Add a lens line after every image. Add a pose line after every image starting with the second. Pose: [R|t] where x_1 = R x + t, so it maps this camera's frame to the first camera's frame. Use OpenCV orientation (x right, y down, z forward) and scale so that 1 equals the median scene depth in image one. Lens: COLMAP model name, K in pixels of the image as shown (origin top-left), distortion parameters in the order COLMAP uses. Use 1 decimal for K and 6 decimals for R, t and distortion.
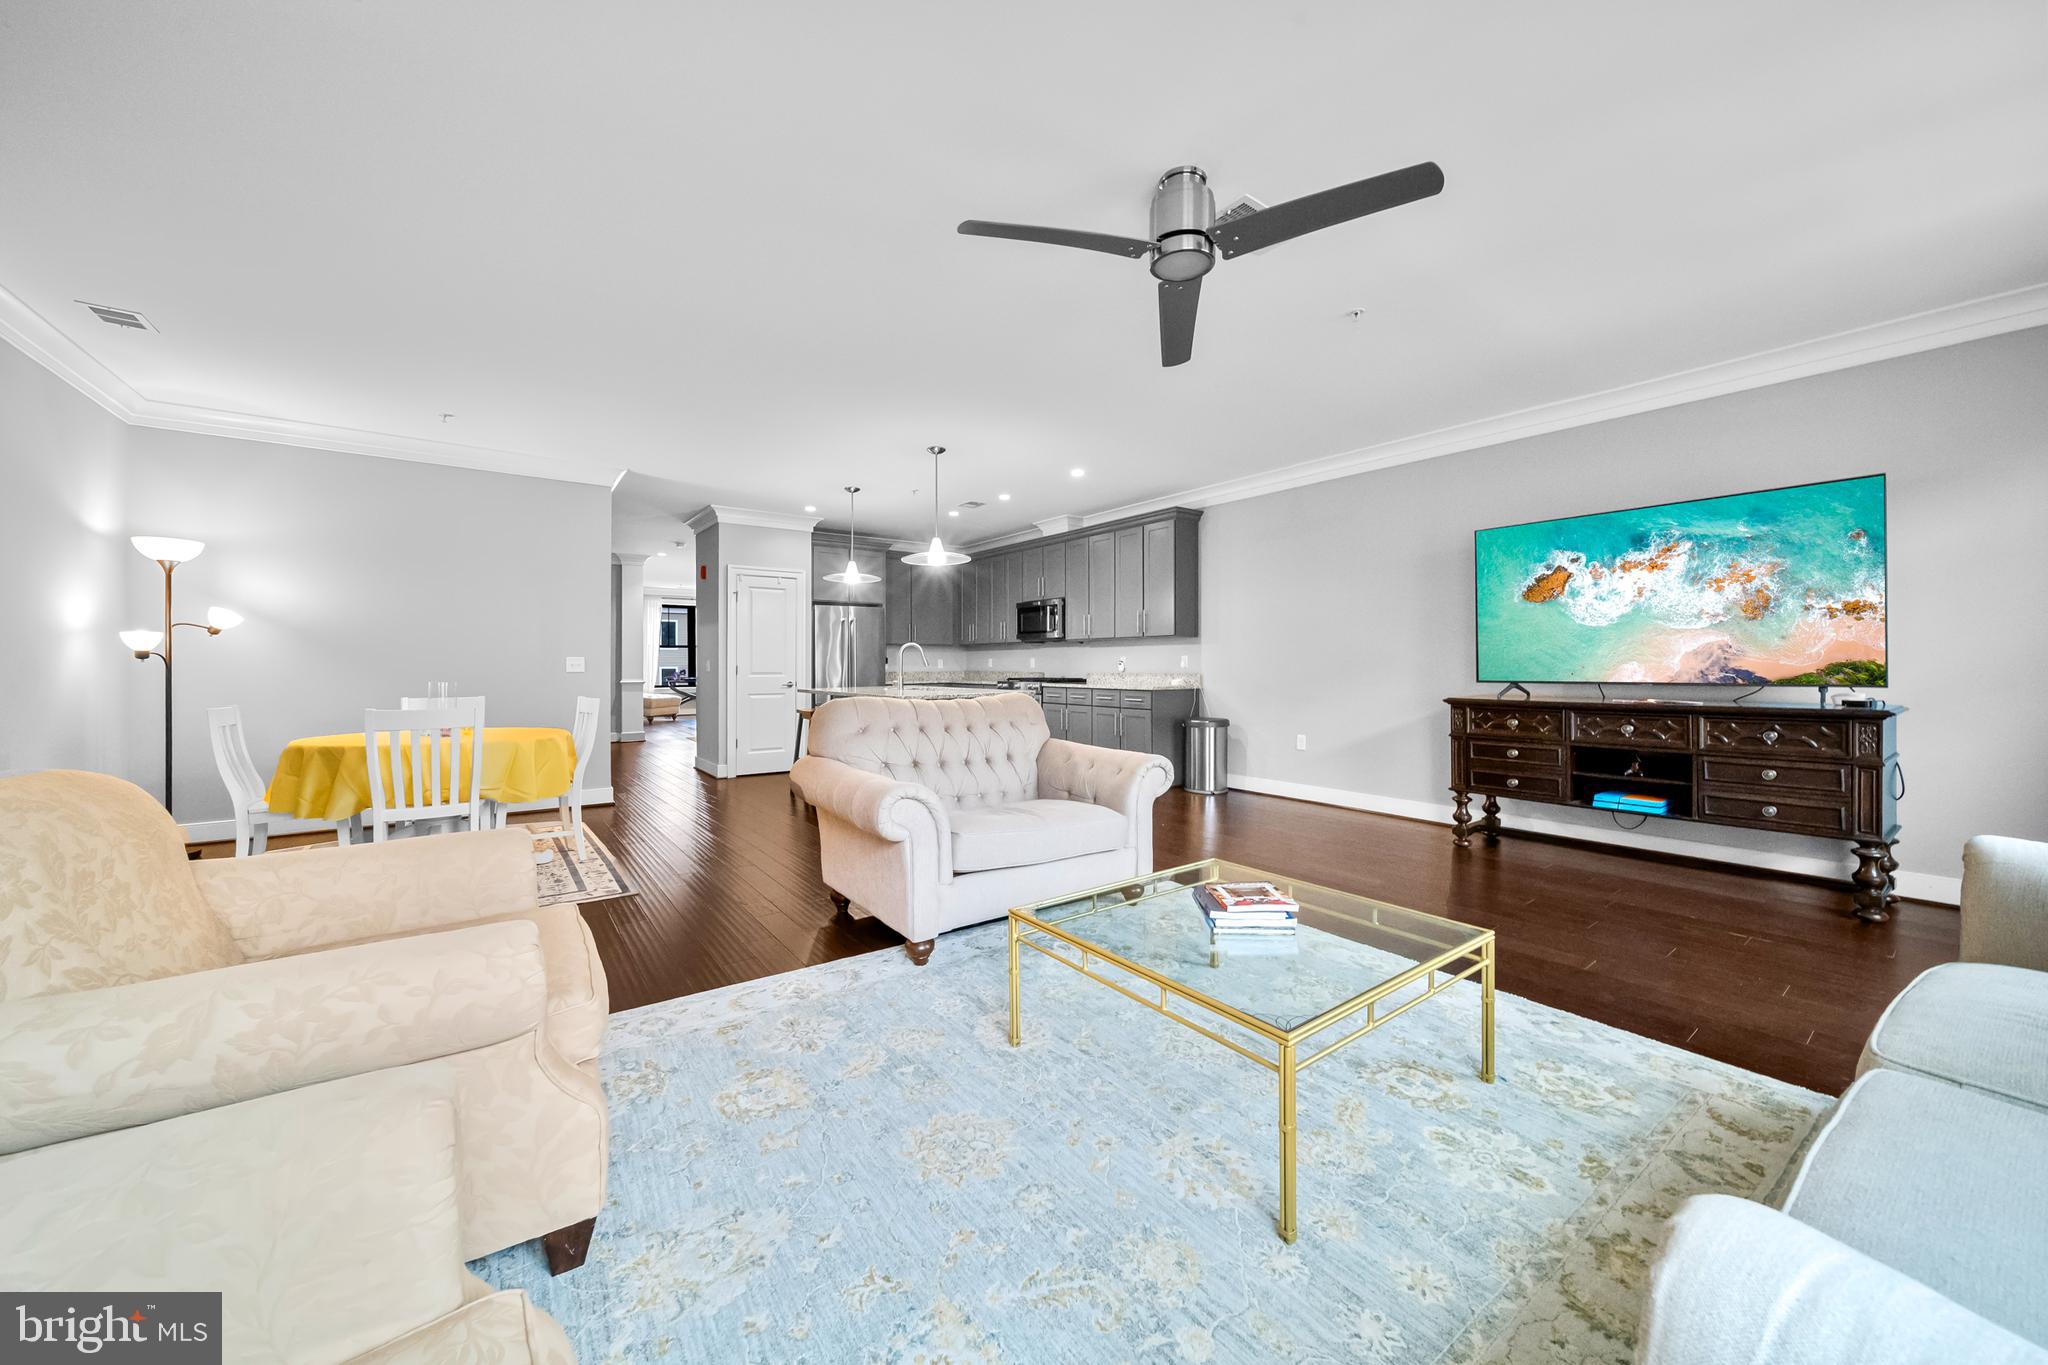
lens RADIAL K [[734.3, 0, 1011.2], [0, 734.3, 674.2], [0, 0, 1]] dist [-0.001229, -0.001052]
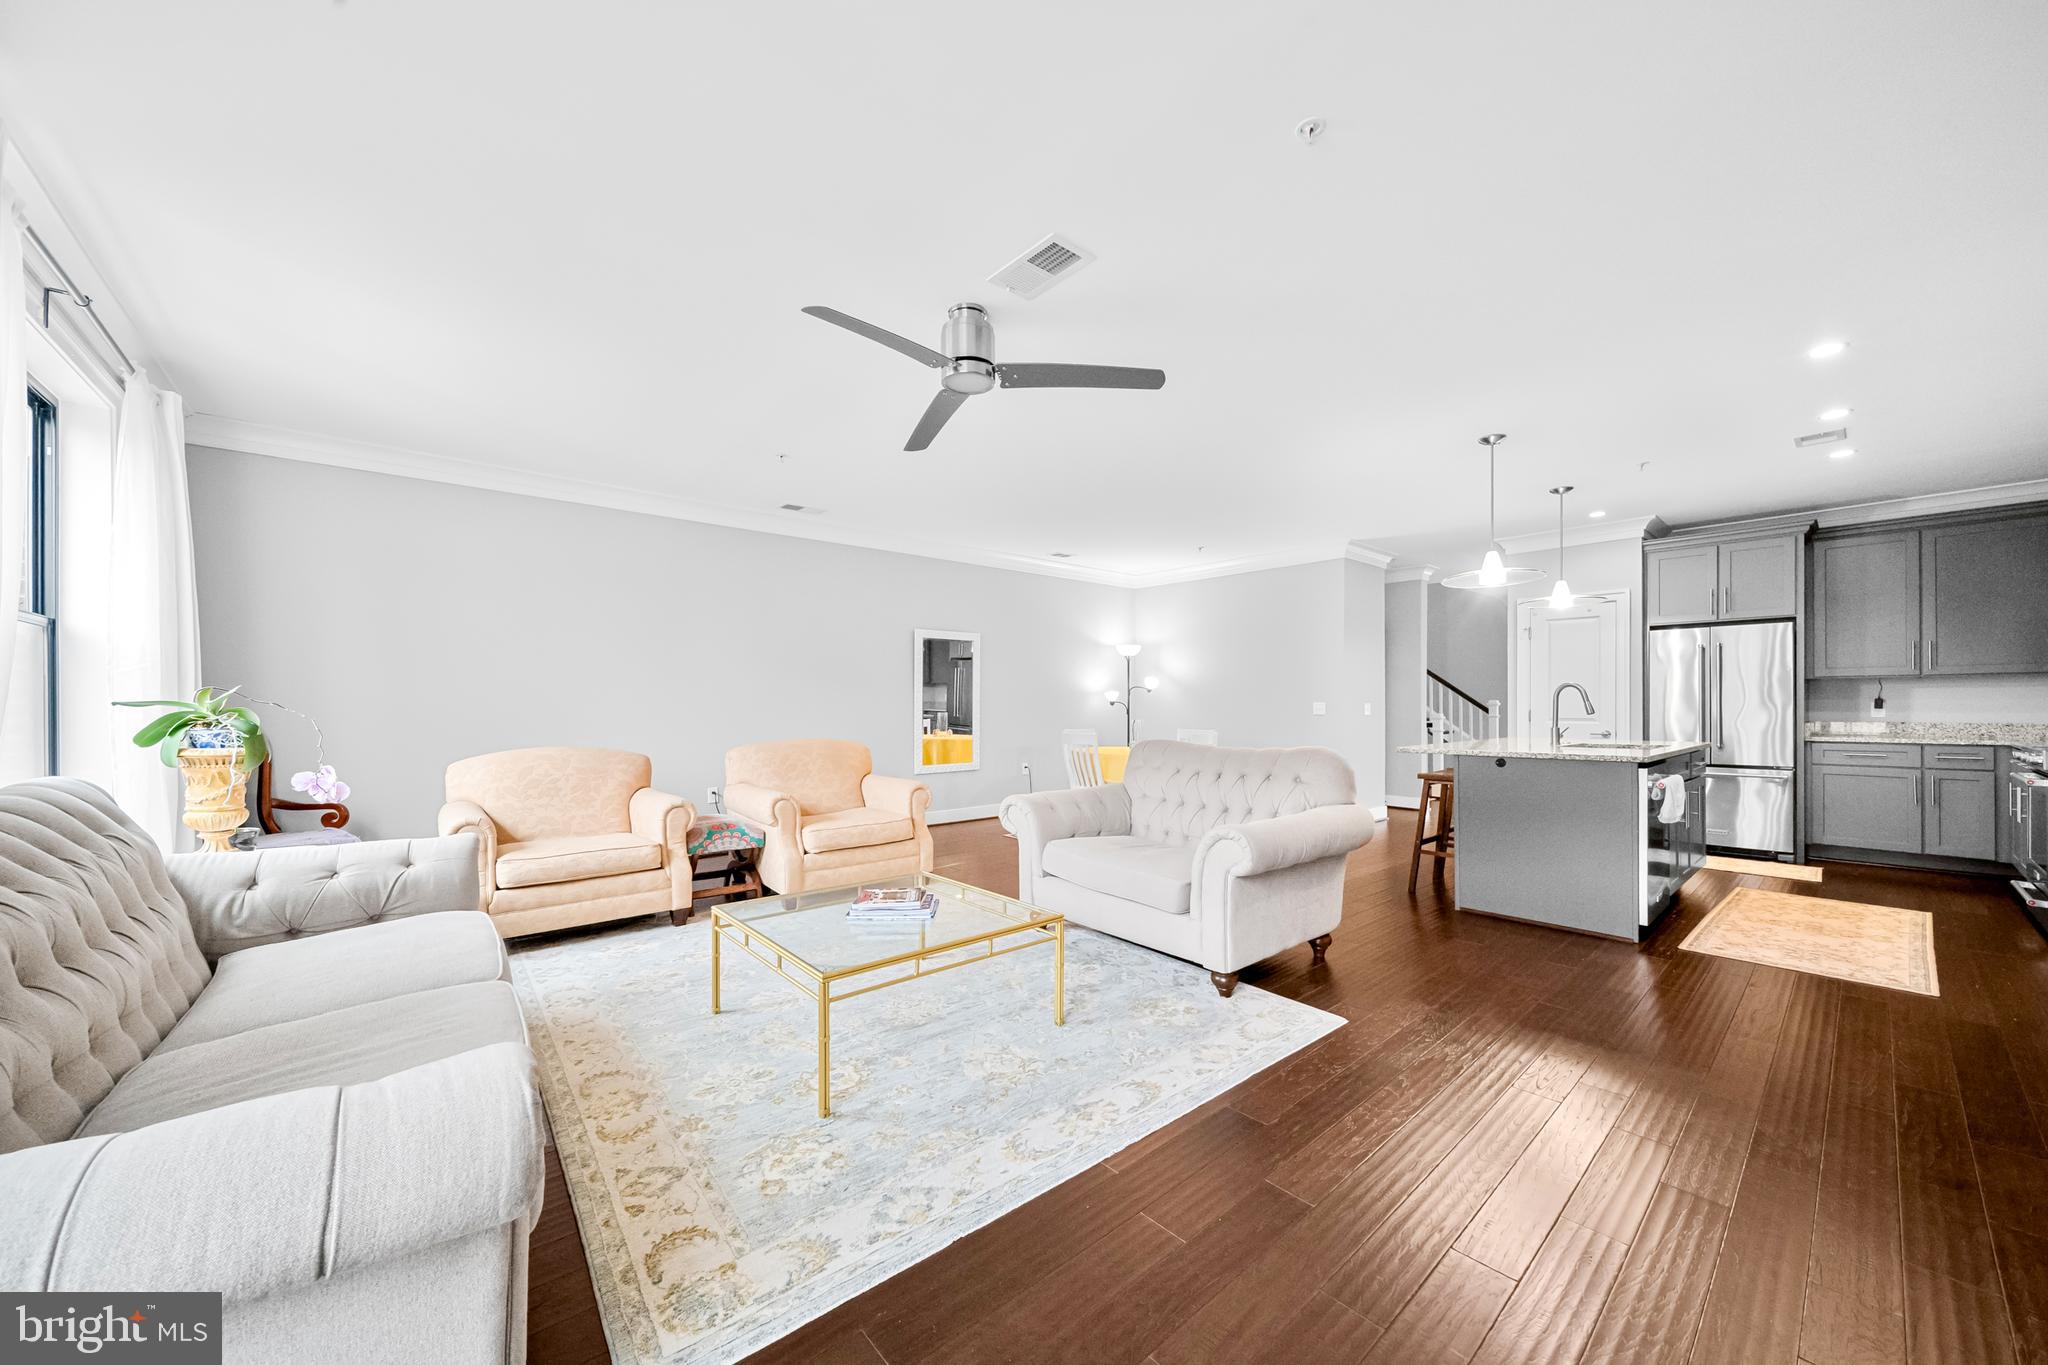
lens RADIAL K [[734.3, 0, 1021.0], [0, 734.3, 706.1], [0, 0, 1]] dist [-0.001229, -0.001052]
pose [[0.075925, 0.001248, -0.997113, 0.928491], [-0.013704, 0.999906, 0.000208, -0.017908], [0.997019, 0.013648, 0.075935, 0.646771]]
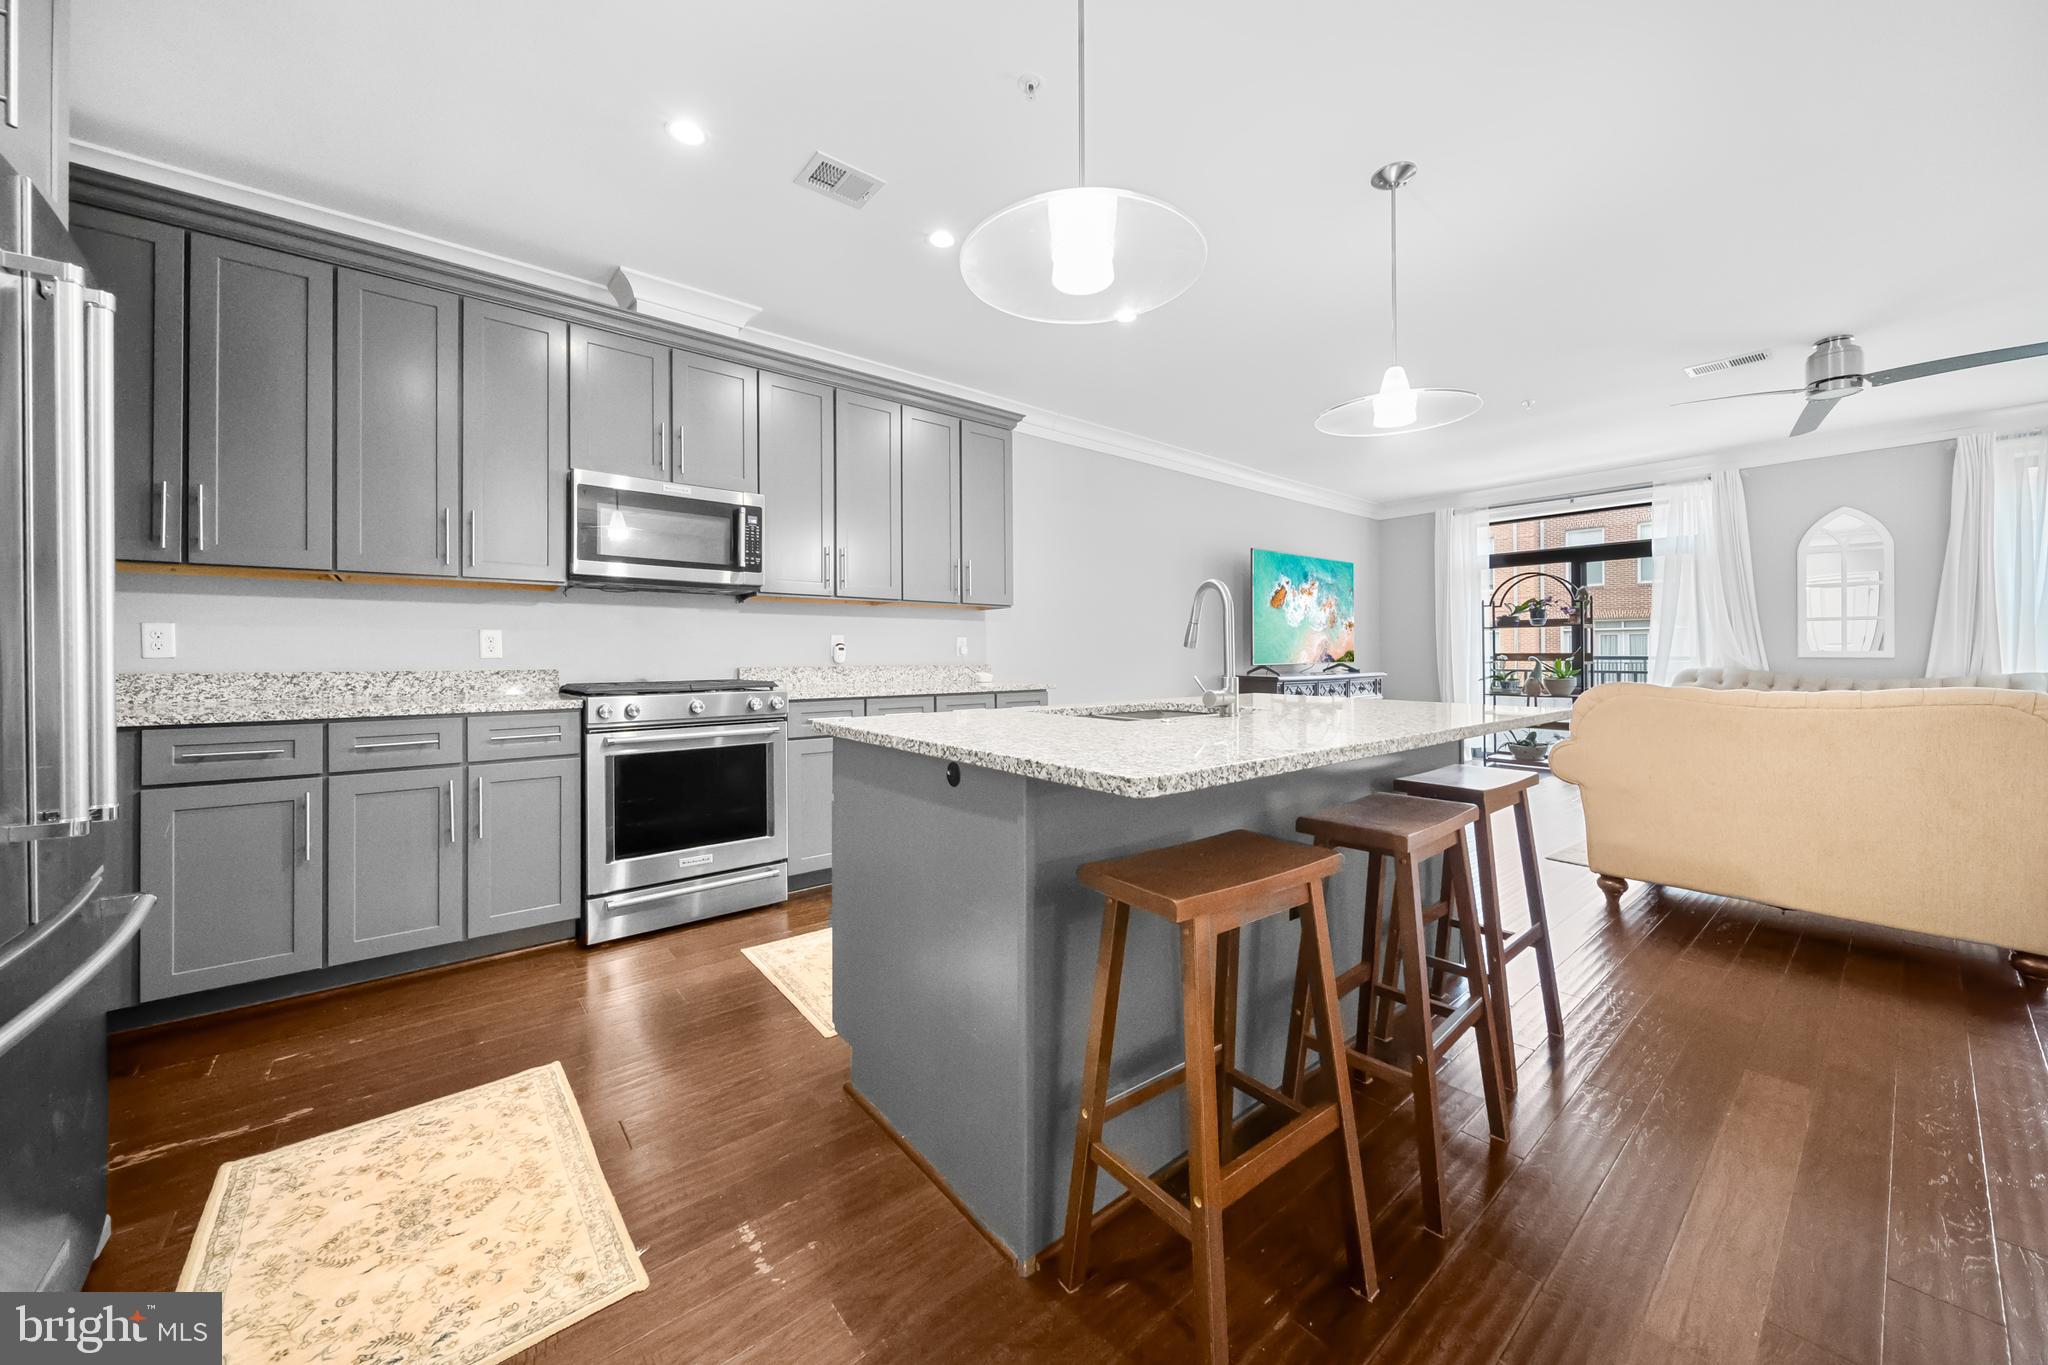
lens RADIAL K [[734.3, 0, 1021.0], [0, 734.3, 650.4], [0, 0, 1]] dist [-0.001229, -0.001052]
pose [[-0.057052, 0.010668, 0.998314, -0.792898], [0.016853, 0.999811, -0.009721, -0.011474], [-0.998229, 0.016270, -0.057221, 1.830694]]
